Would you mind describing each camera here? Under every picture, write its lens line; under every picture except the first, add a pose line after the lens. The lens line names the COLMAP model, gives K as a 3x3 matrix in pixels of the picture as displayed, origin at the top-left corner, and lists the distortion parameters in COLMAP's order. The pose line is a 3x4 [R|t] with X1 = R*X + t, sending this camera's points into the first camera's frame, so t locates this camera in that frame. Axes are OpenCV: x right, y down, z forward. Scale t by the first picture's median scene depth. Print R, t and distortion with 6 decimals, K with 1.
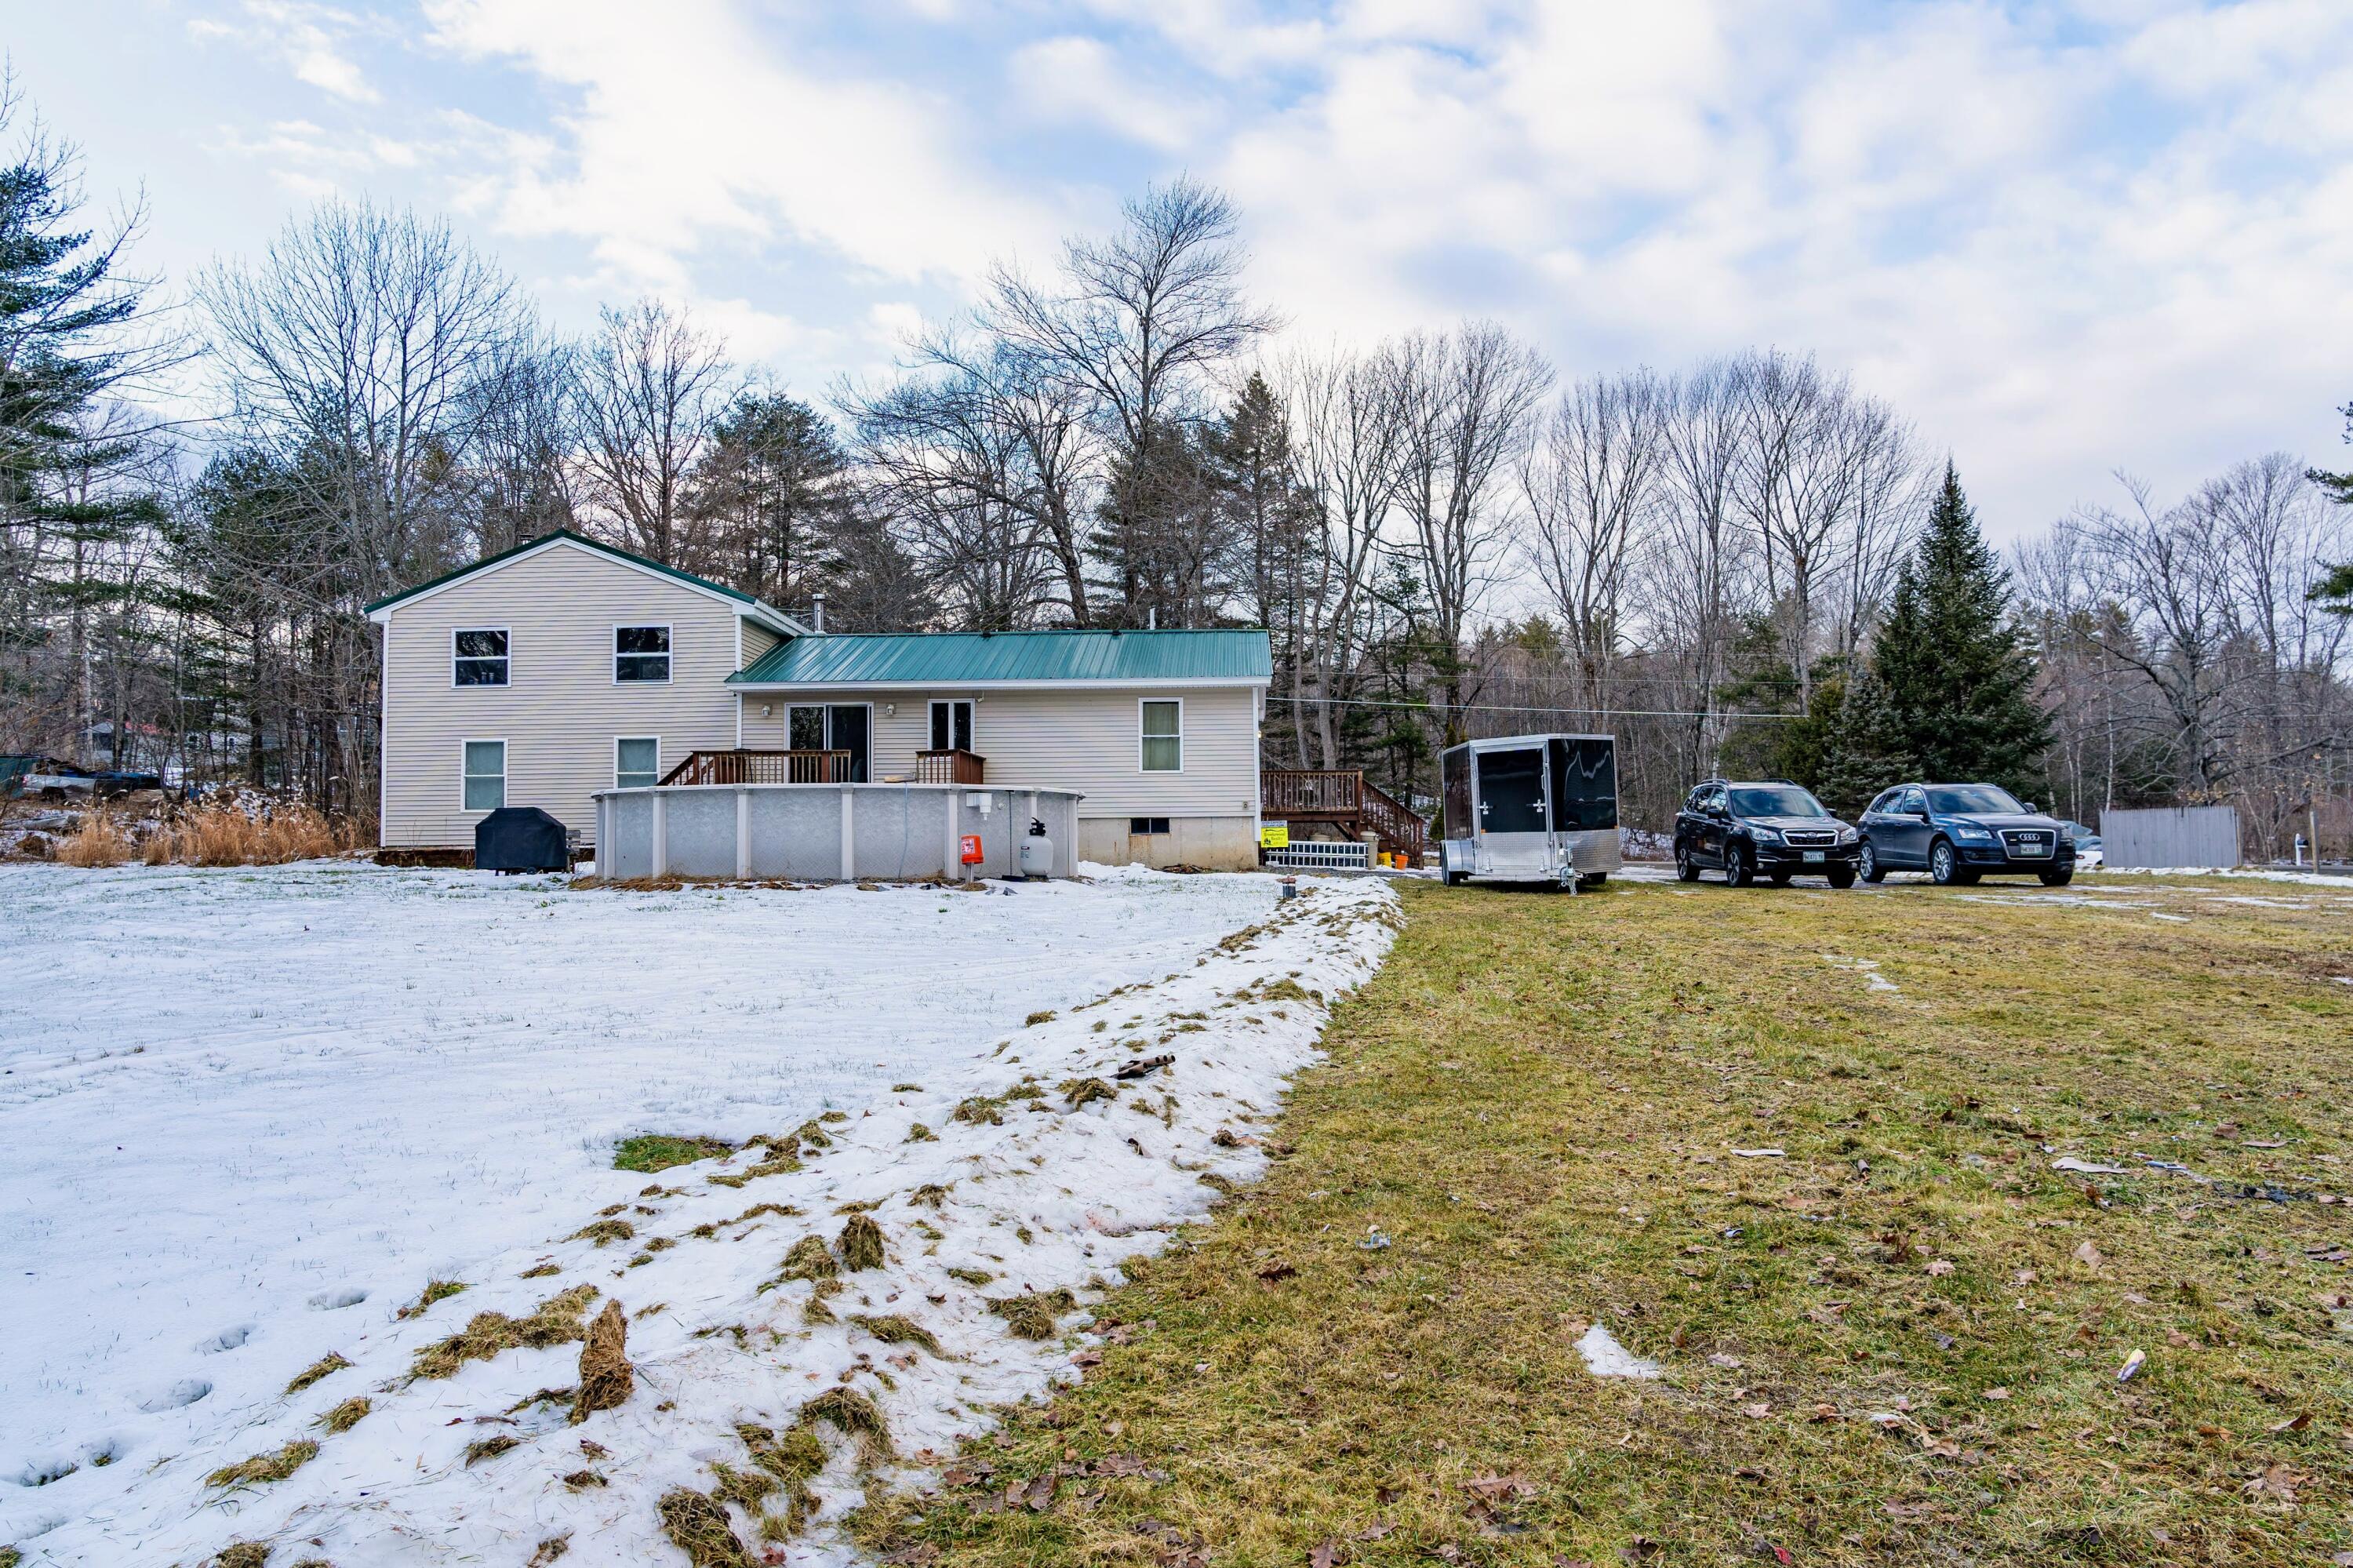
lens RADIAL K [[1597.8, 0, 1176.5], [0, 1597.8, 784.0], [0, 0, 1]] dist [-0.000660, -0.000207]
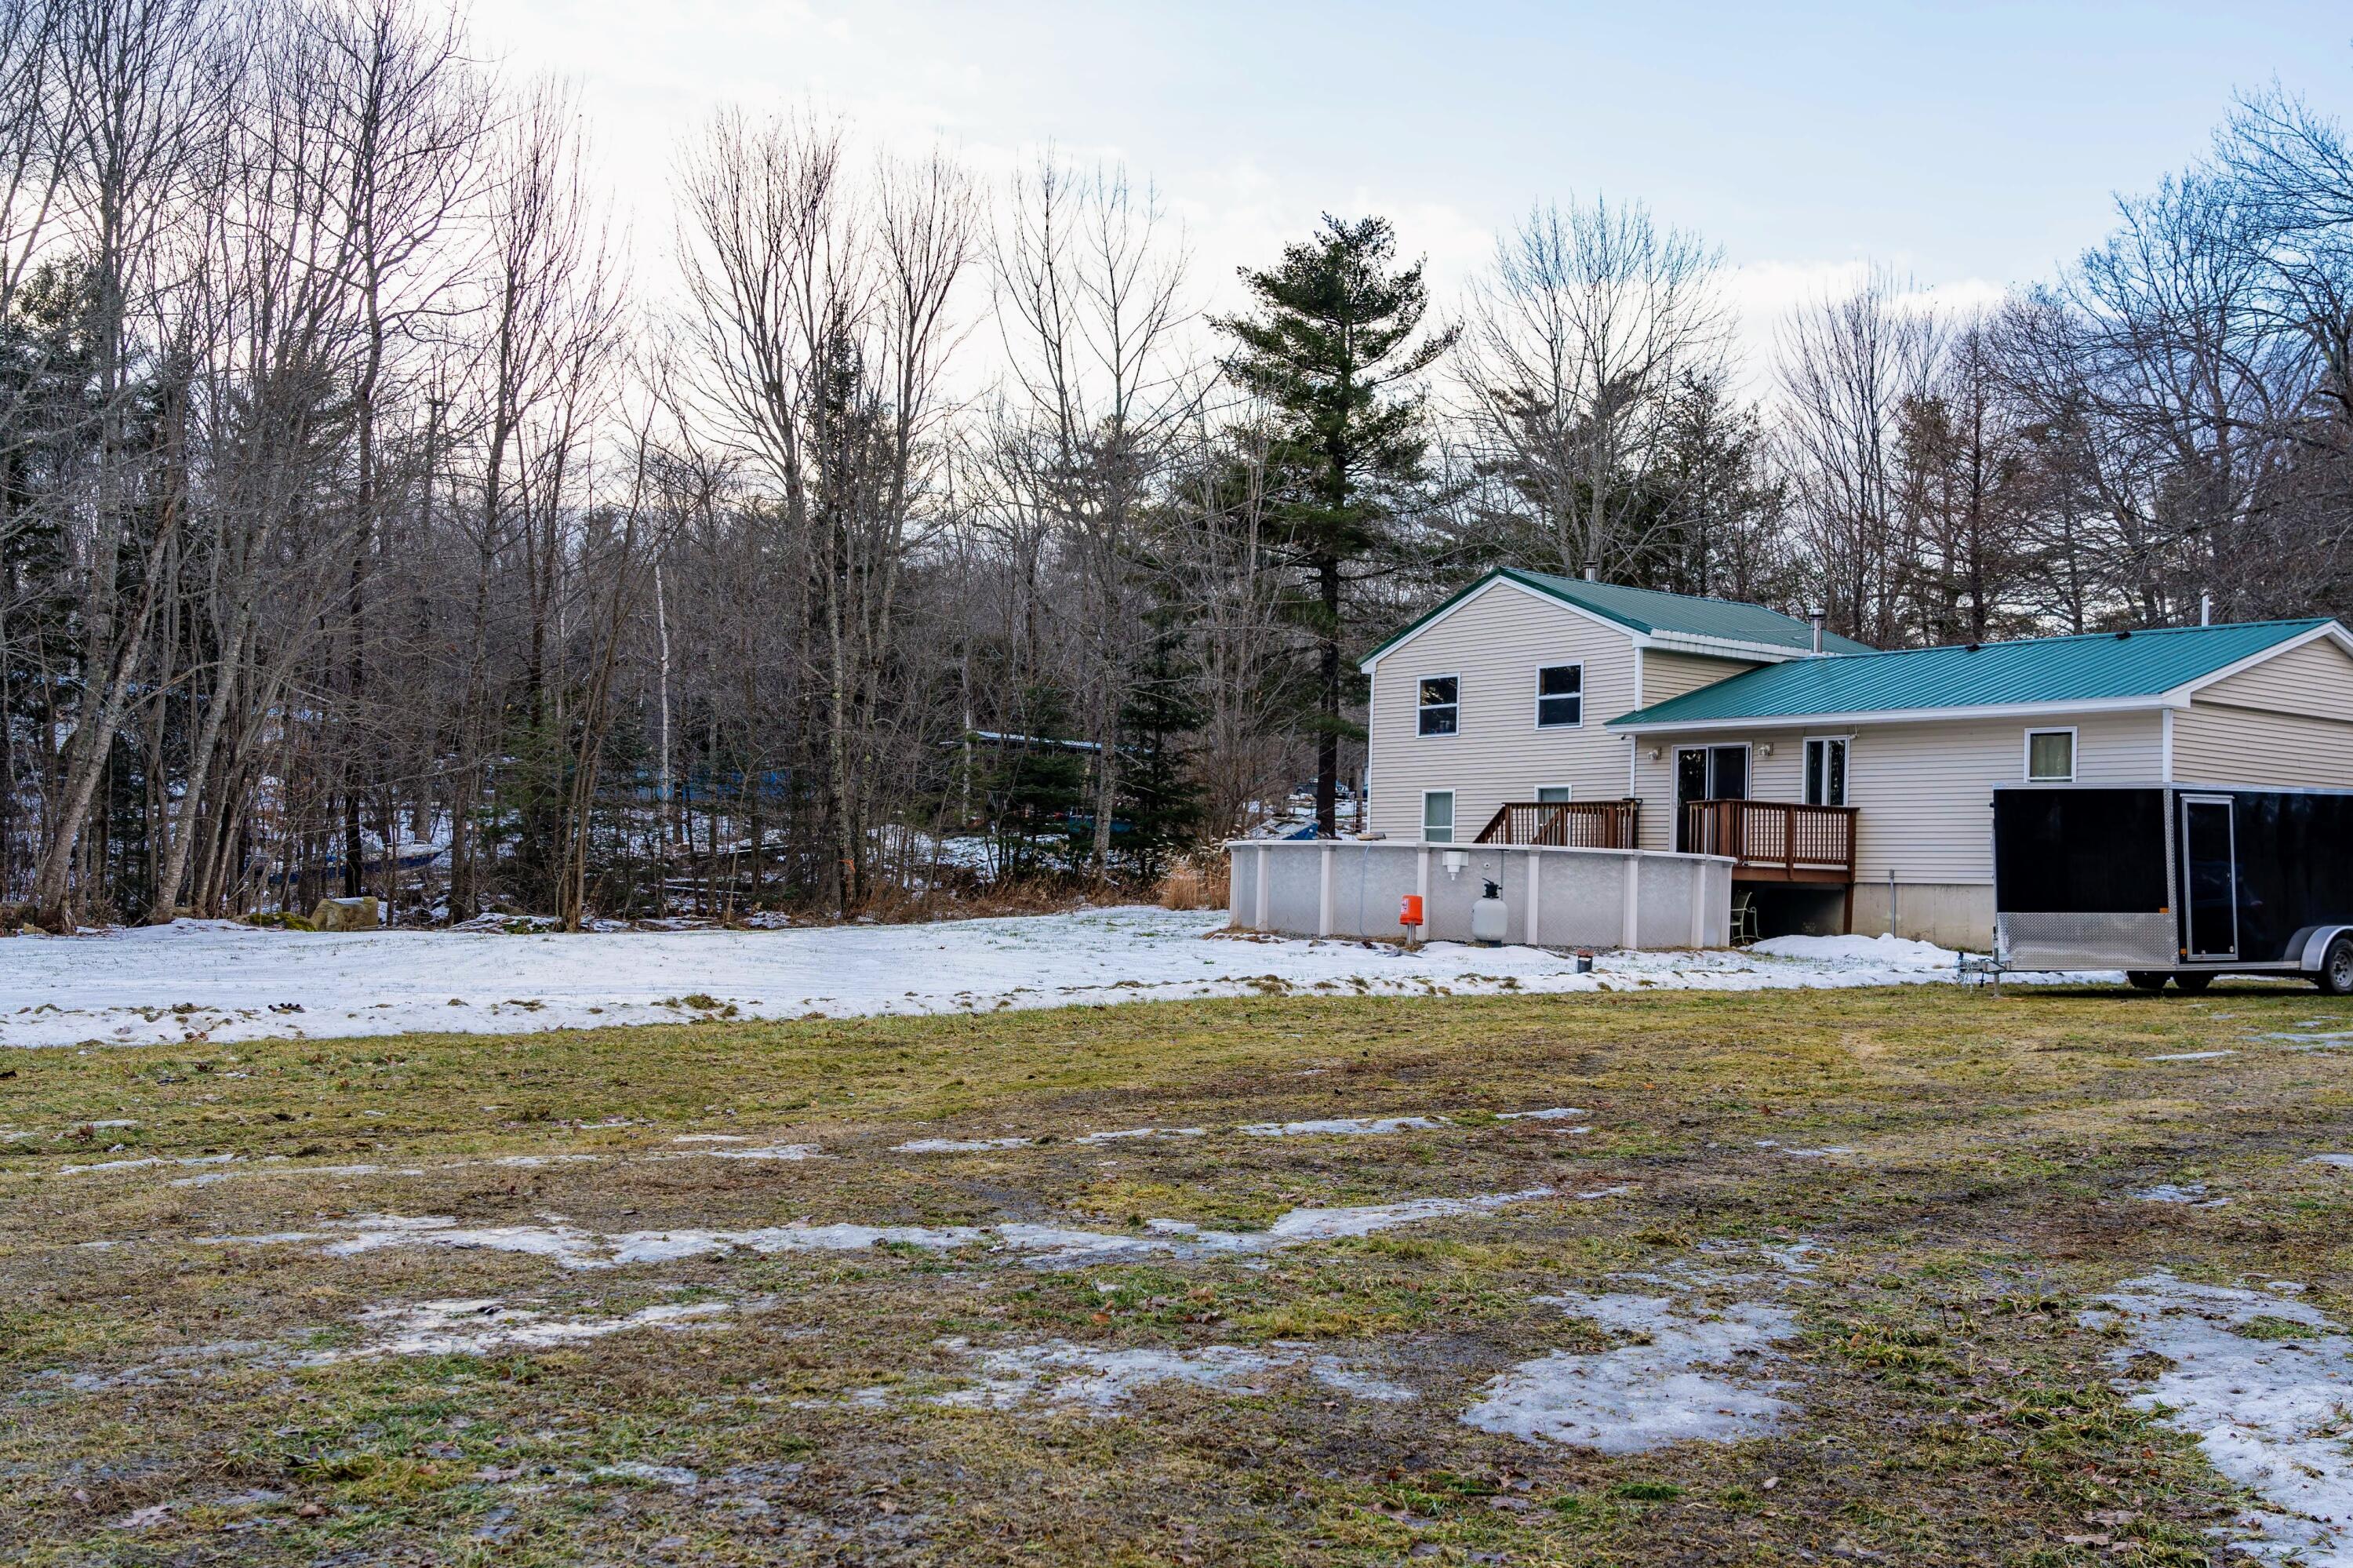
lens RADIAL K [[2252.9, 0, 1184.4], [0, 2252.9, 783.4], [0, 0, 1]] dist [-0.018523, -0.019875]
pose [[0.630617, -0.011208, -0.776013, 0.535636], [-0.004207, 0.999832, -0.017860, -0.006855], [0.776083, 0.014527, 0.630464, 0.019041]]
